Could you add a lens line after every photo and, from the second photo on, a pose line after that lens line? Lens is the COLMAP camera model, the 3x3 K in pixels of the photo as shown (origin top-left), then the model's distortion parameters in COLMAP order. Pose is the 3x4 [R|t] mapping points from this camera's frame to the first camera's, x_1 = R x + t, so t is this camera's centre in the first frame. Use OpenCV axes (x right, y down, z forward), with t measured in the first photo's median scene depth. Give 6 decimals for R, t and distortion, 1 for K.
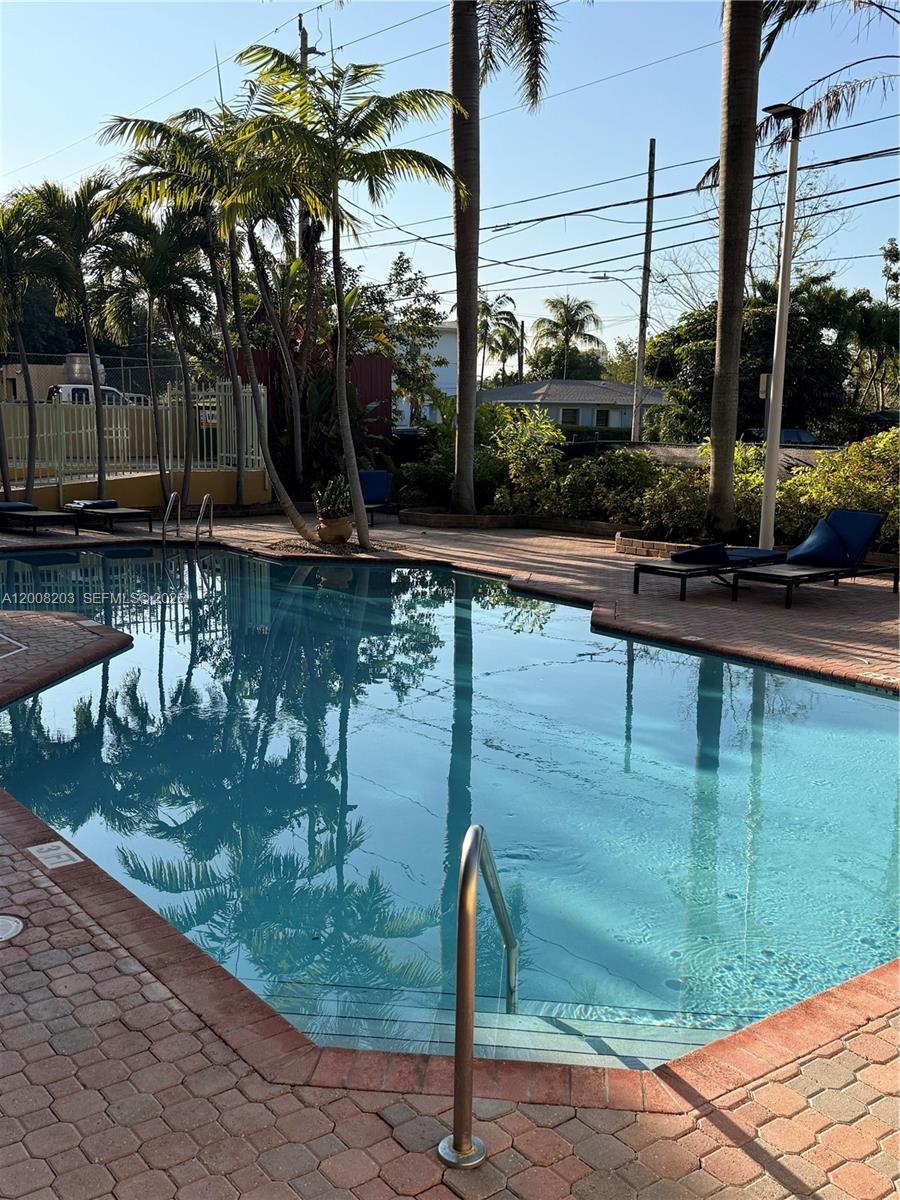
lens RADIAL K [[1217.5, 0, 450.0], [0, 1217.5, 600.5], [0, 0, 1]] dist [0.124759, 0.000000]
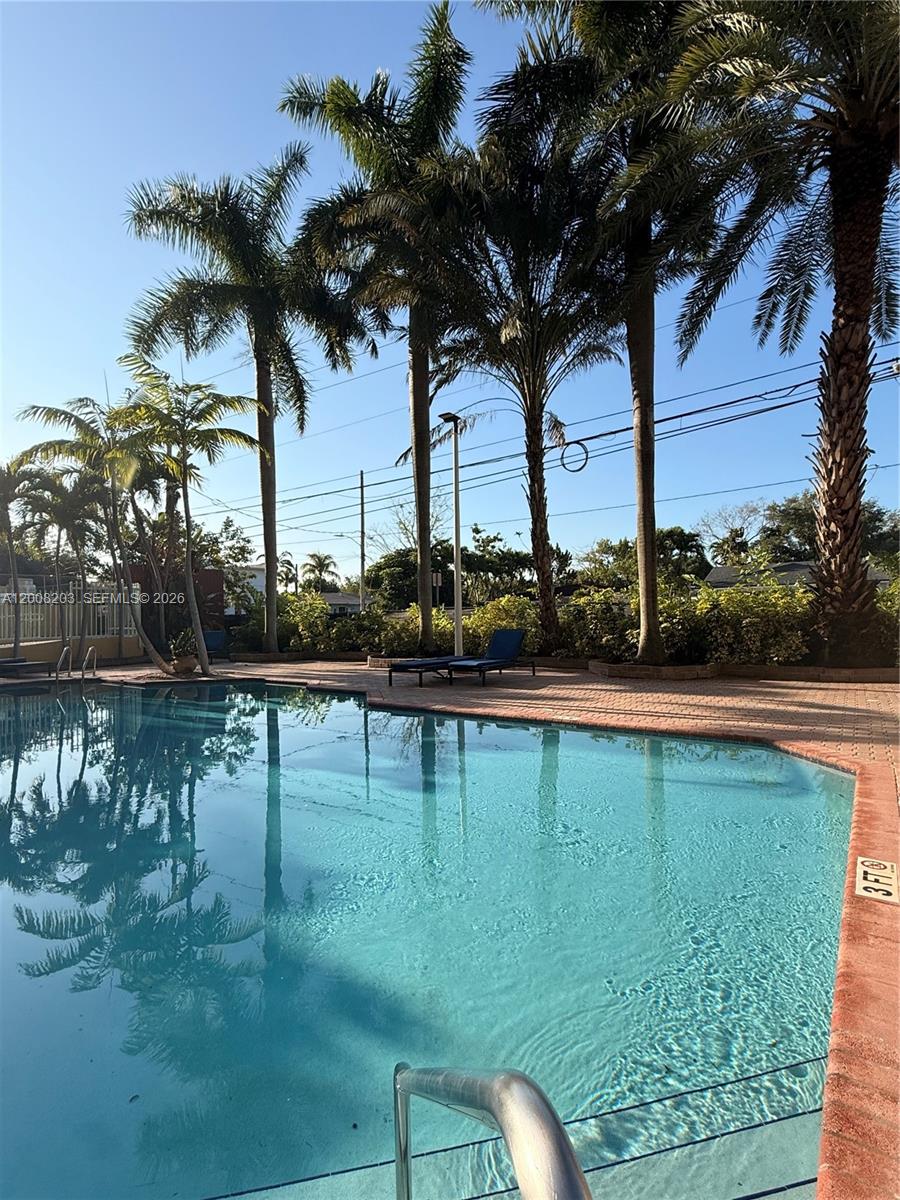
lens RADIAL K [[591.3, 0, 449.5], [0, 591.3, 600.0], [0, 0, 1]] dist [-0.002369, -0.000368]
pose [[0.949295, -0.024234, 0.313451, -0.007564], [0.083254, 0.980809, -0.176305, 0.016377], [-0.303163, 0.193462, 0.933094, 0.149730]]
